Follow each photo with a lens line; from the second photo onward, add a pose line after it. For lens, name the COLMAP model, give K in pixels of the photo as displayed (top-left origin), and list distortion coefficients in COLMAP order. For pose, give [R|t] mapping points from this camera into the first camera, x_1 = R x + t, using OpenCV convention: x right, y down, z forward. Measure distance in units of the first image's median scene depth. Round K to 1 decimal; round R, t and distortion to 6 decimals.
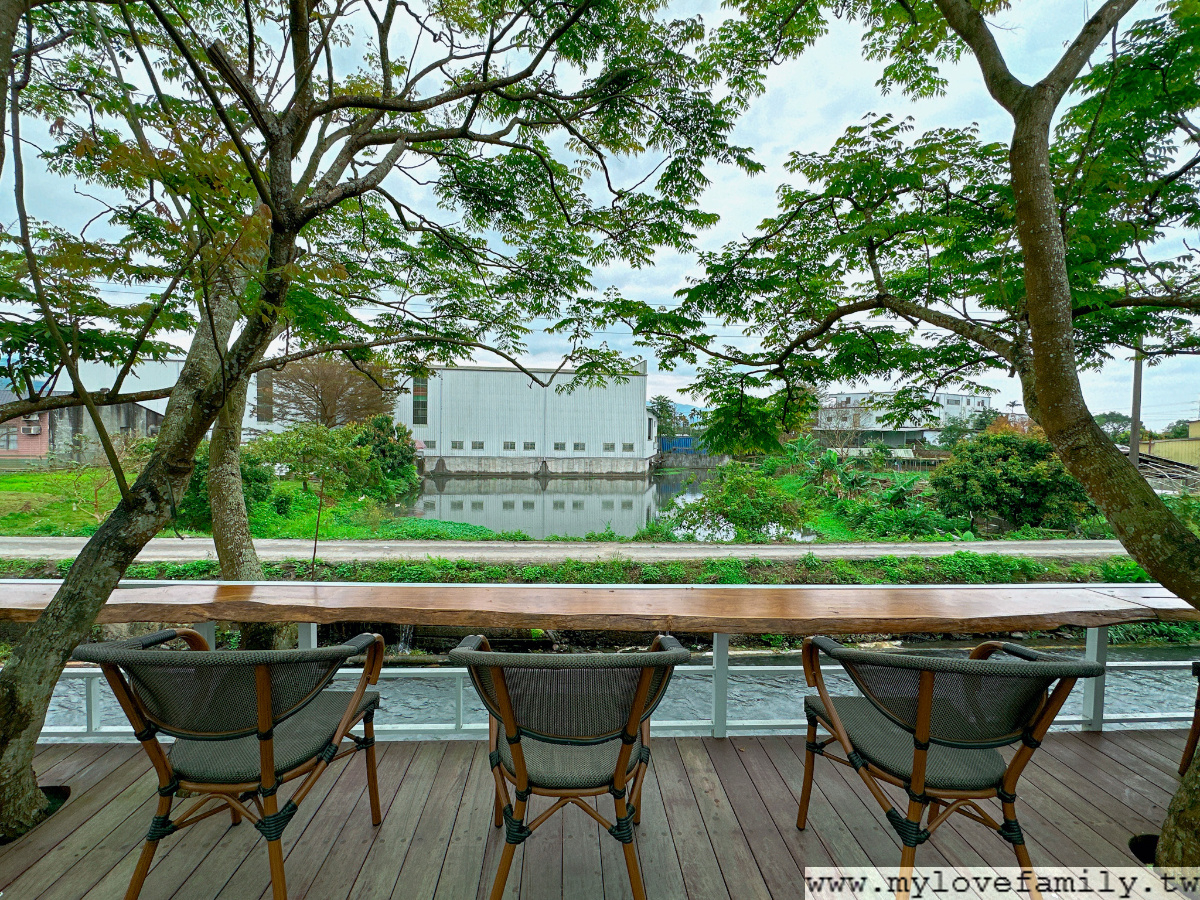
lens RADIAL K [[561.4, 0, 600.0], [0, 561.4, 450.0], [0, 0, 1]] dist [-0.003029, -0.000679]
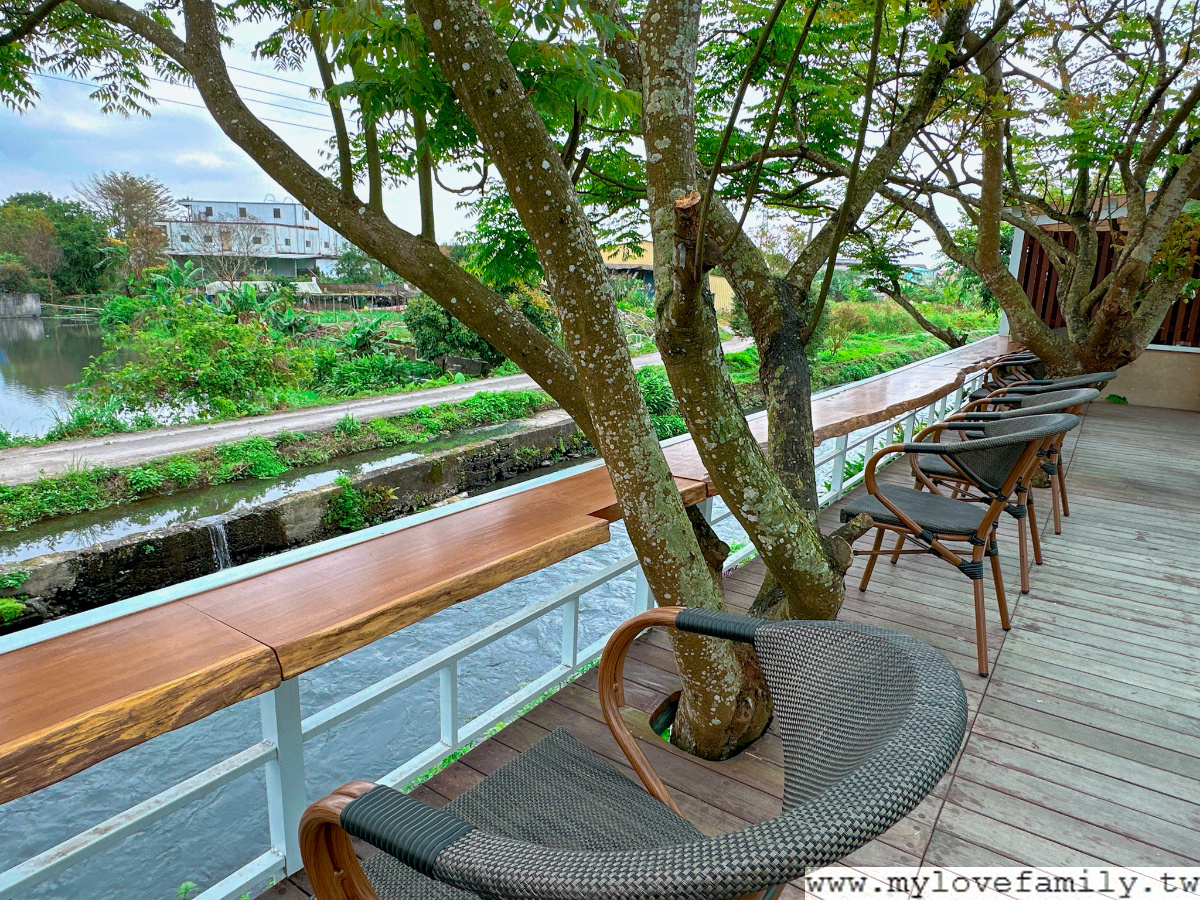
lens RADIAL K [[759.9, 0, 600.0], [0, 759.9, 450.0], [0, 0, 1]] dist [-0.001016, -0.001008]
pose [[0.619232, -0.174632, 0.765542, -0.232773], [0.007187, 0.976175, 0.216867, -0.000345], [-0.785175, -0.128790, 0.605734, 0.055444]]
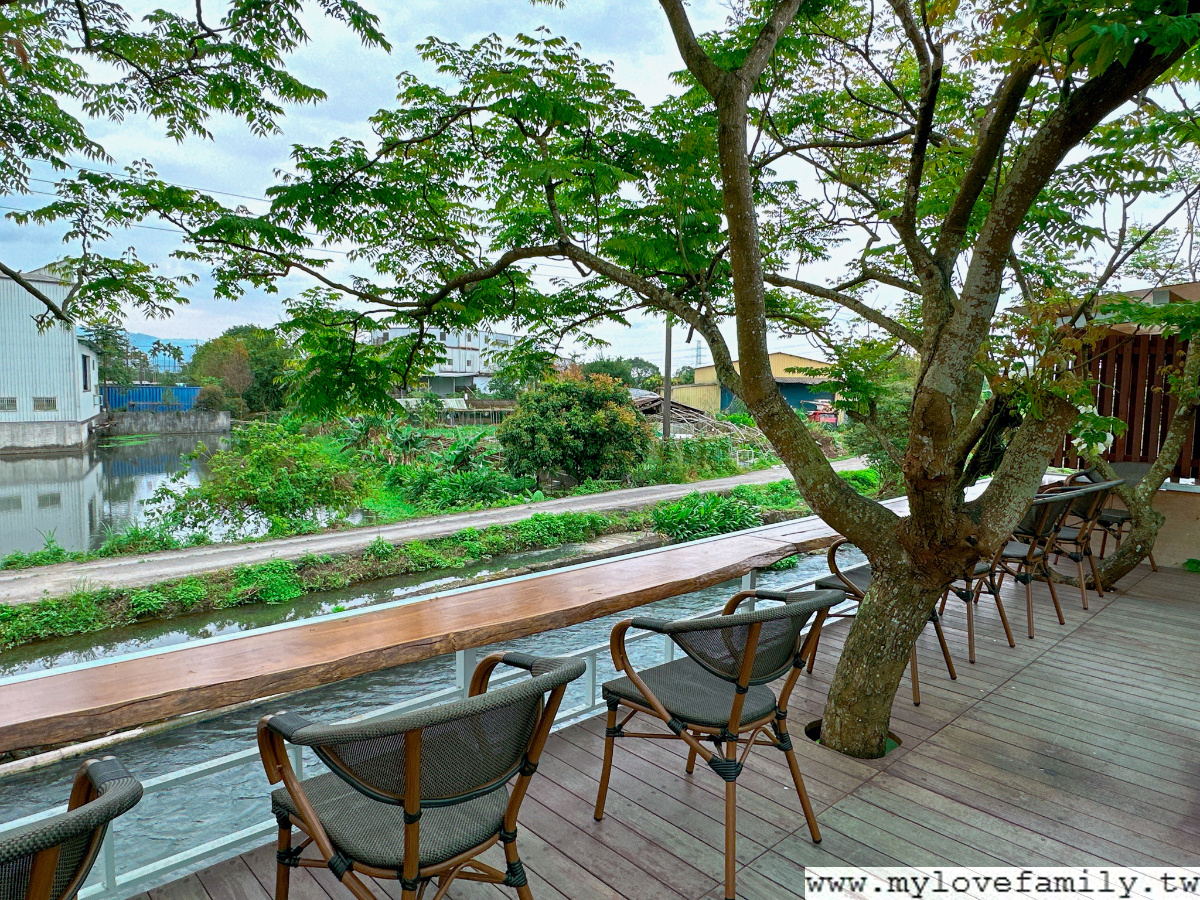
lens RADIAL K [[759.9, 0, 600.0], [0, 759.9, 450.0], [0, 0, 1]] dist [-0.001016, -0.001008]
pose [[0.768692, -0.060615, 0.636741, -0.052010], [0.019898, 0.997284, 0.070915, -0.006363], [-0.639310, -0.041842, 0.767810, 0.001831]]
